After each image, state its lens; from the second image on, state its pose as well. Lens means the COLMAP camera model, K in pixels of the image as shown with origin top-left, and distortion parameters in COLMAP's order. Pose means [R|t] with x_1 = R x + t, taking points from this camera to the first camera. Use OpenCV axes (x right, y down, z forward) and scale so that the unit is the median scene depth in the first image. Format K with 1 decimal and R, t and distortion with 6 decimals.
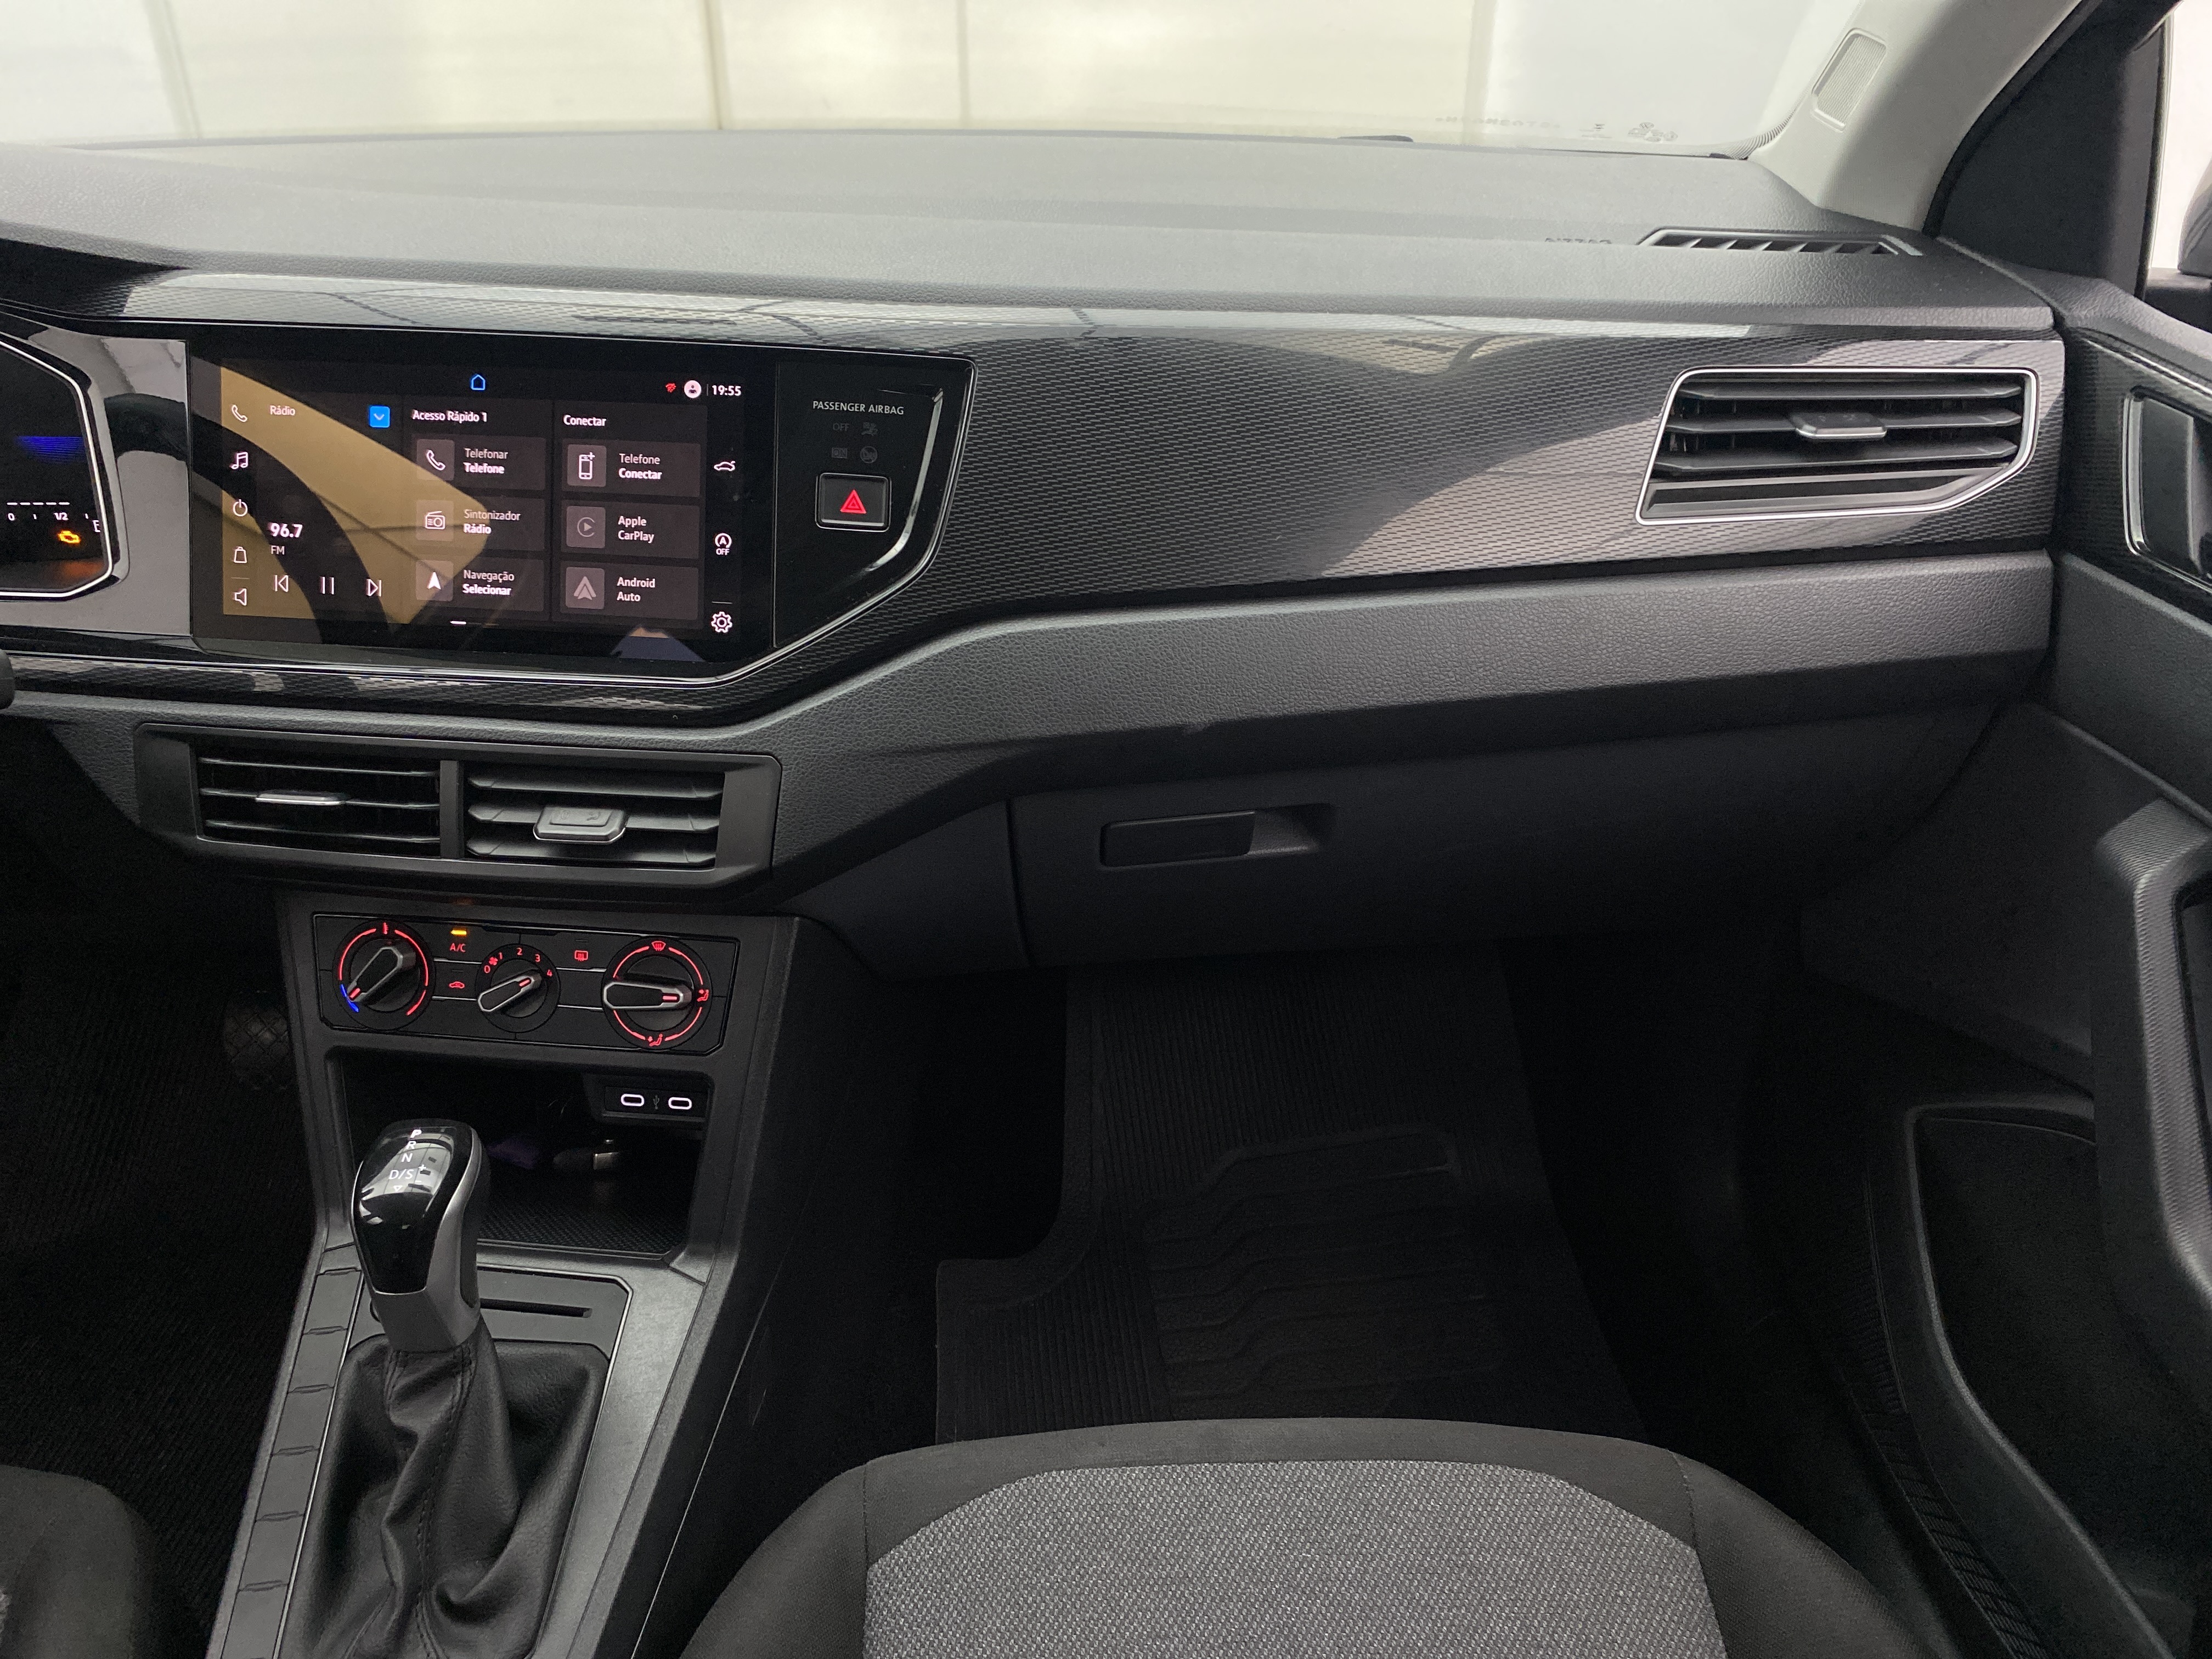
lens RADIAL K [[1743.2, 0, 1119.4], [0, 1743.2, 812.8], [0, 0, 1]] dist [0.004135, -0.002399]
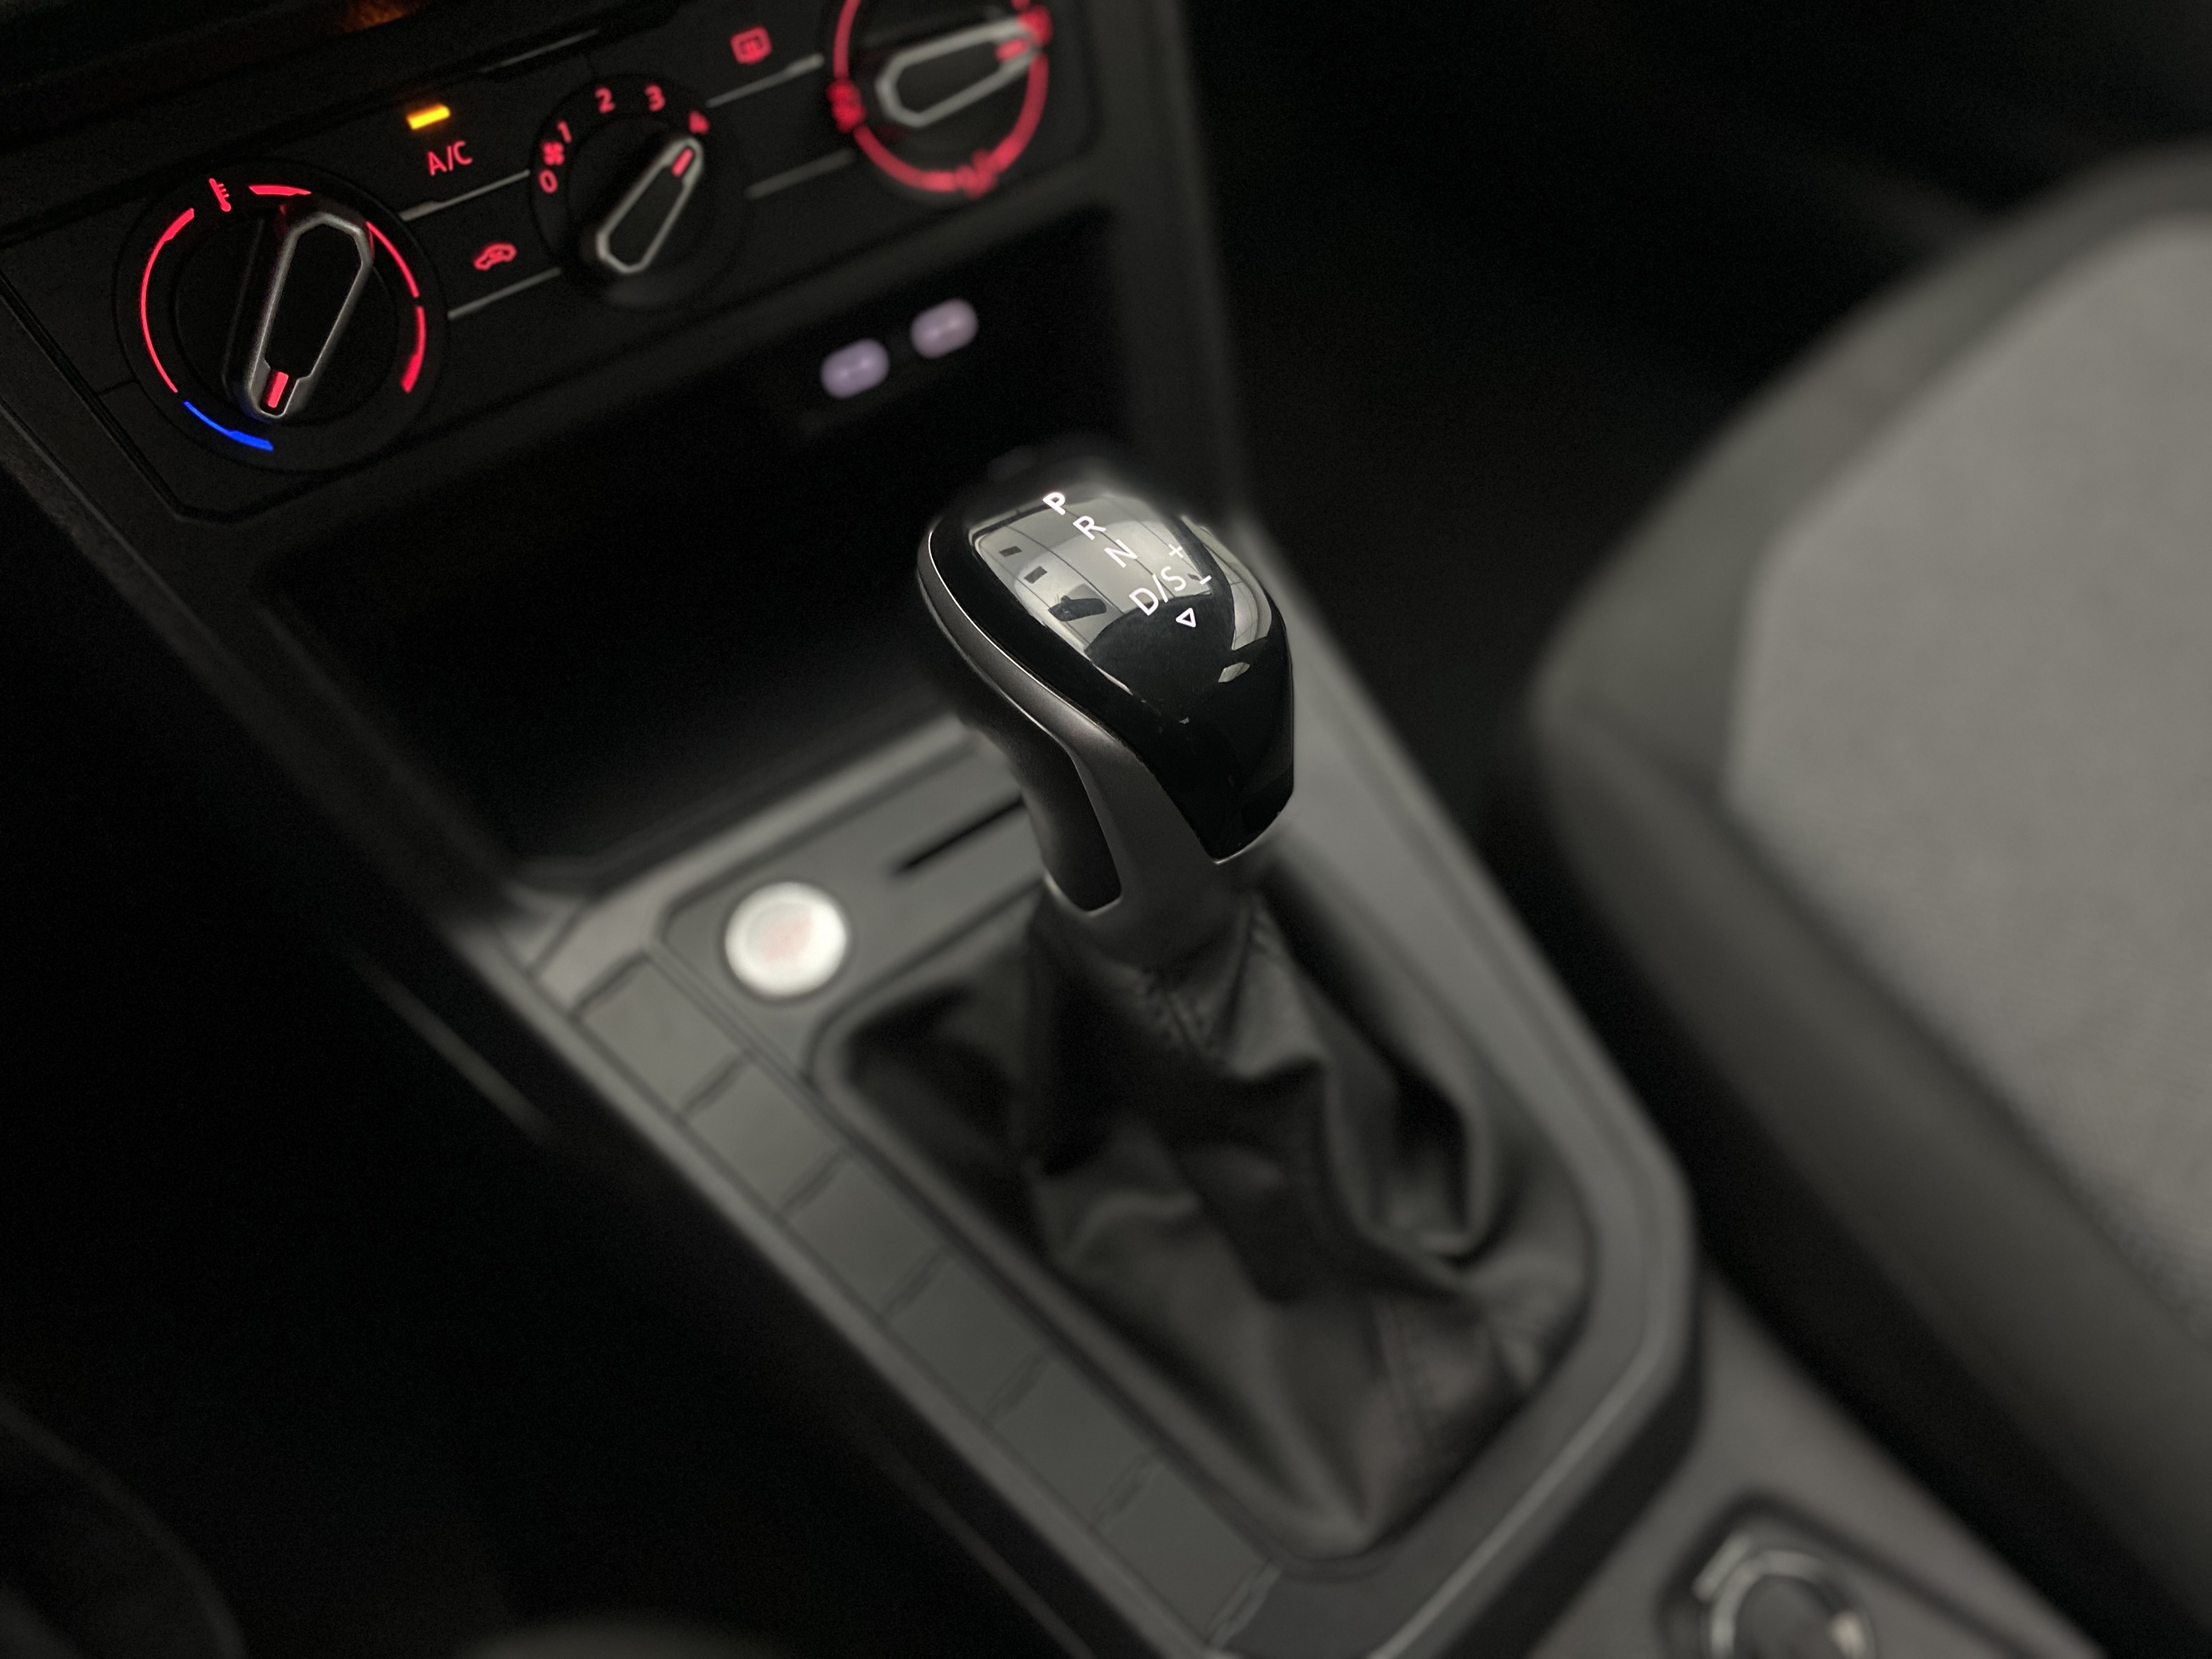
lens RADIAL K [[1707.5, 0, 1106.0], [0, 1707.5, 829.5], [0, 0, 1]] dist [0.087712, -0.154498]
pose [[0.738540, -0.555483, 0.382097, -0.530340], [0.309609, 0.782869, 0.539684, 0.036288], [-0.598917, -0.280277, 0.750162, 0.641487]]
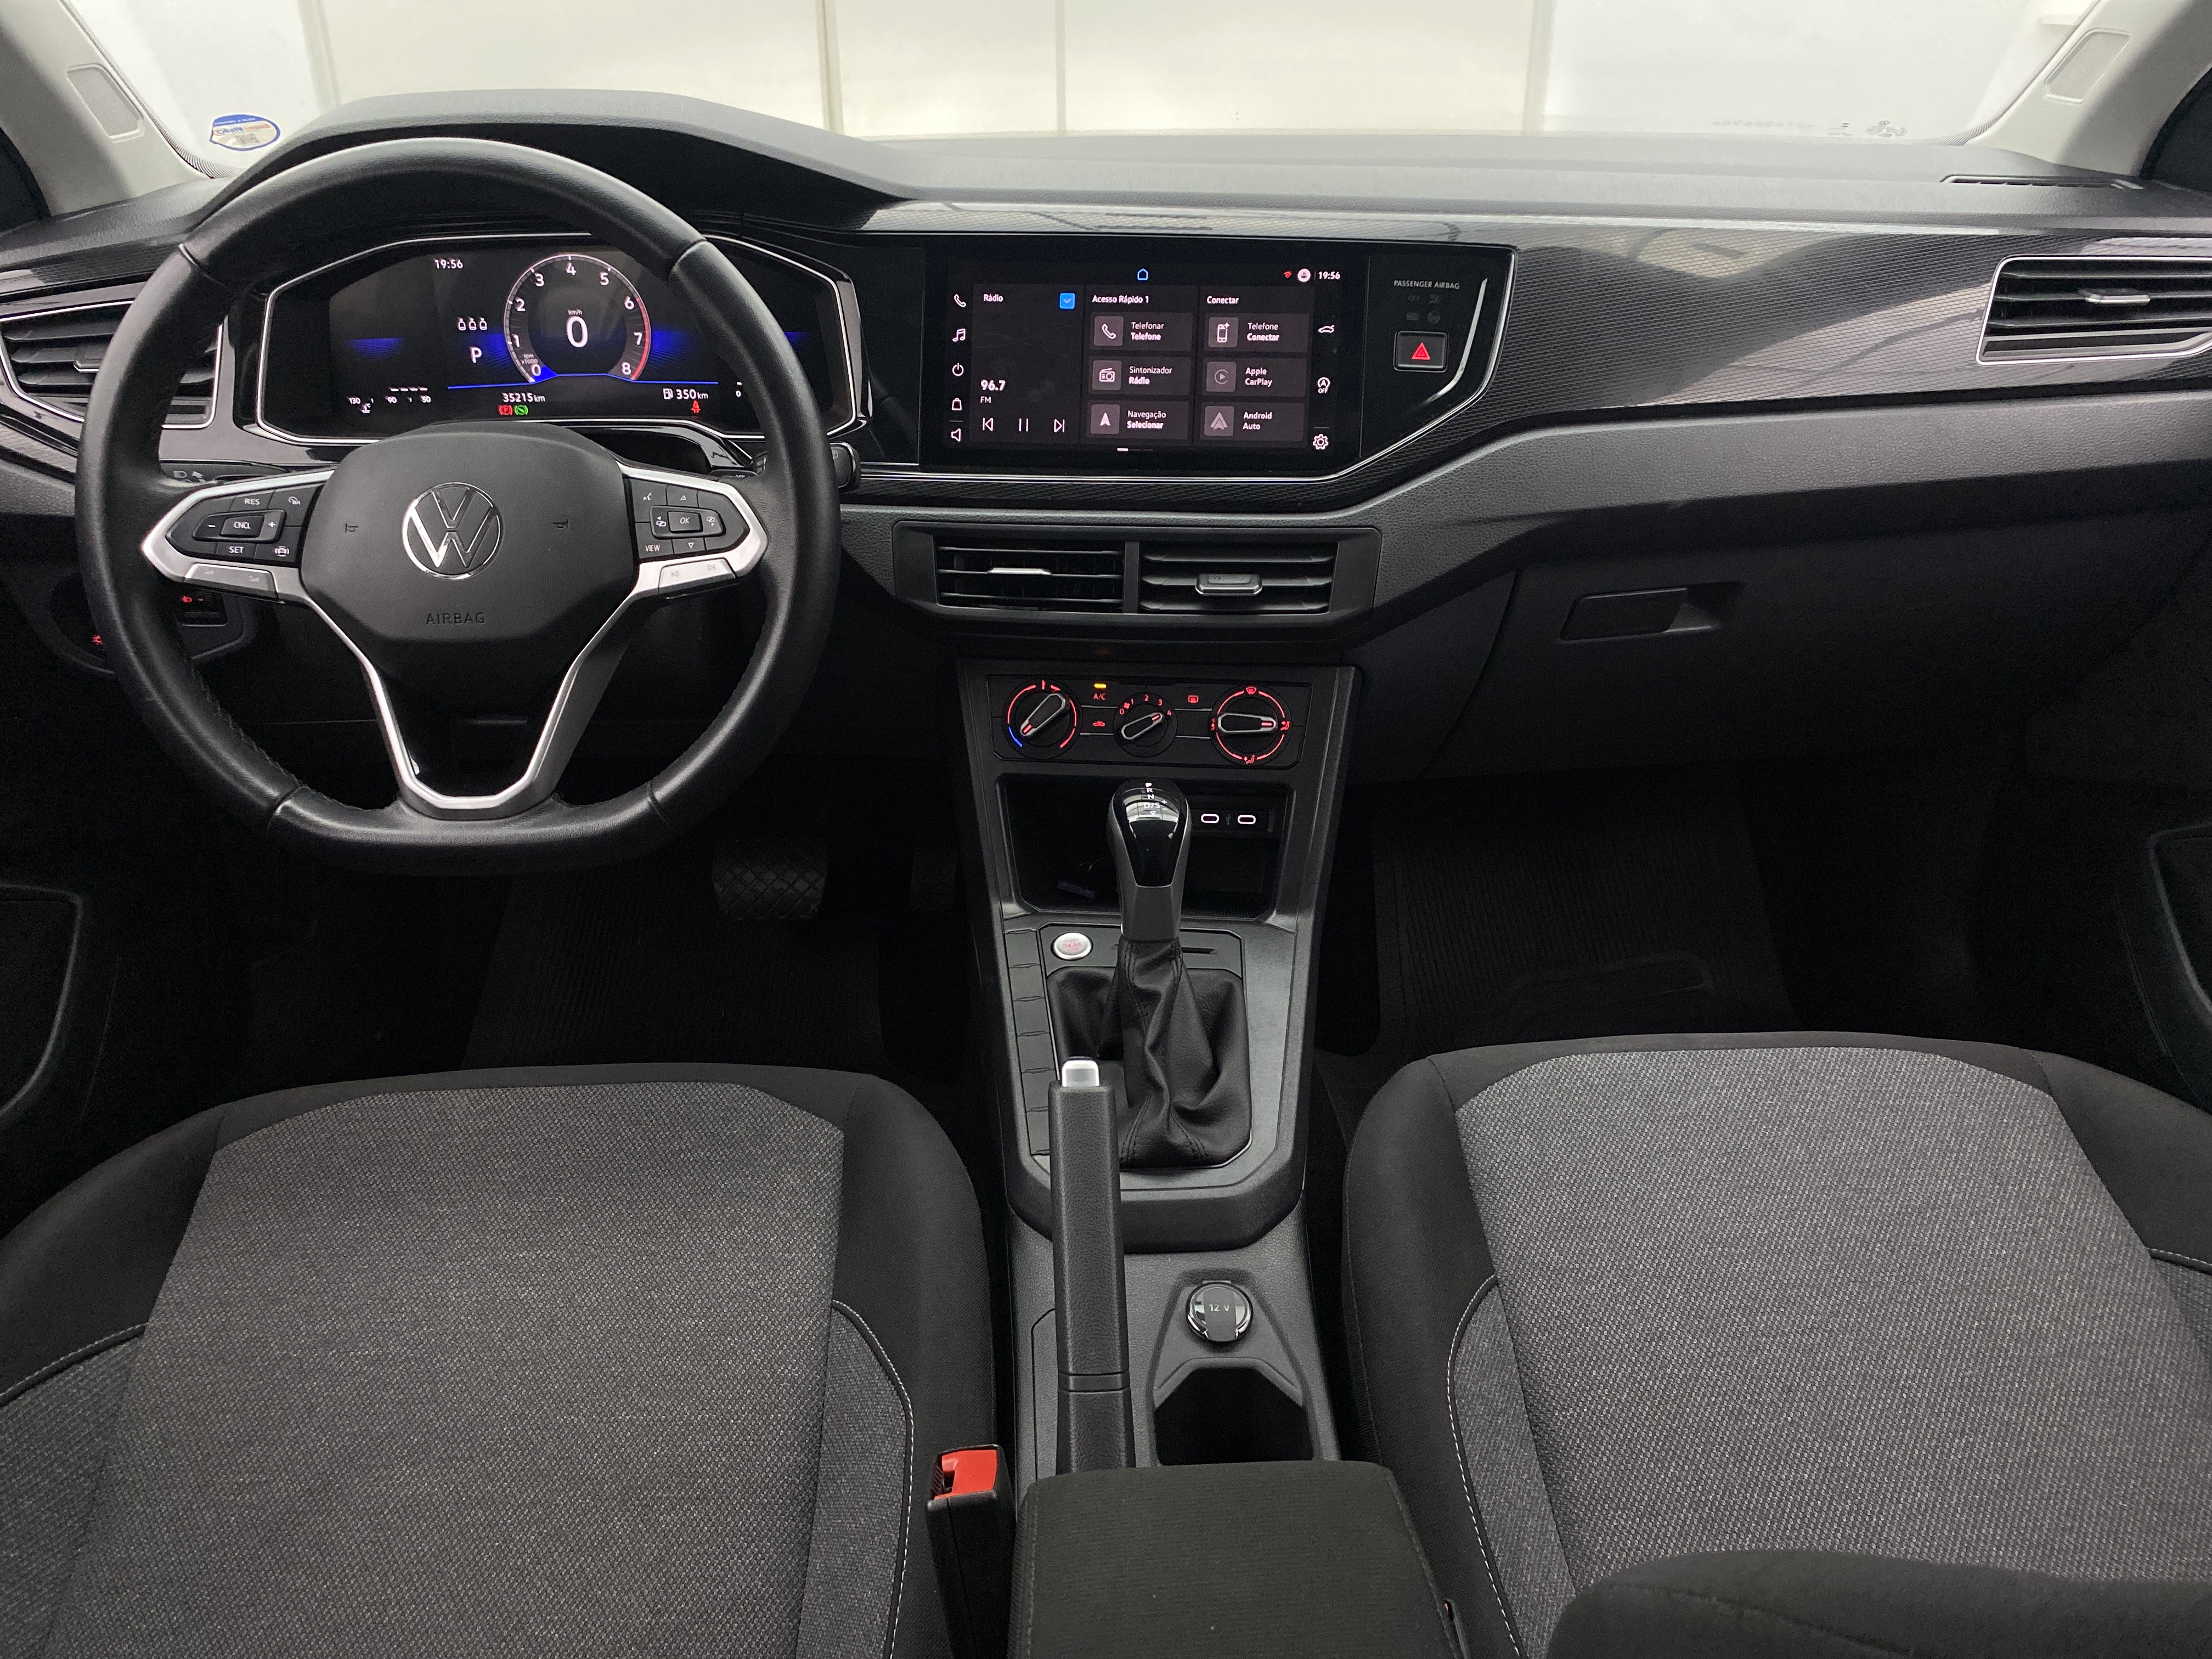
lens RADIAL K [[1707.5, 0, 1106.0], [0, 1707.5, 829.5], [0, 0, 1]] dist [0.087712, -0.154498]
pose [[0.999887, -0.011114, 0.010162, -0.416086], [0.011621, 0.998618, -0.051250, 0.267177], [-0.009578, 0.051362, 0.998634, -0.352269]]
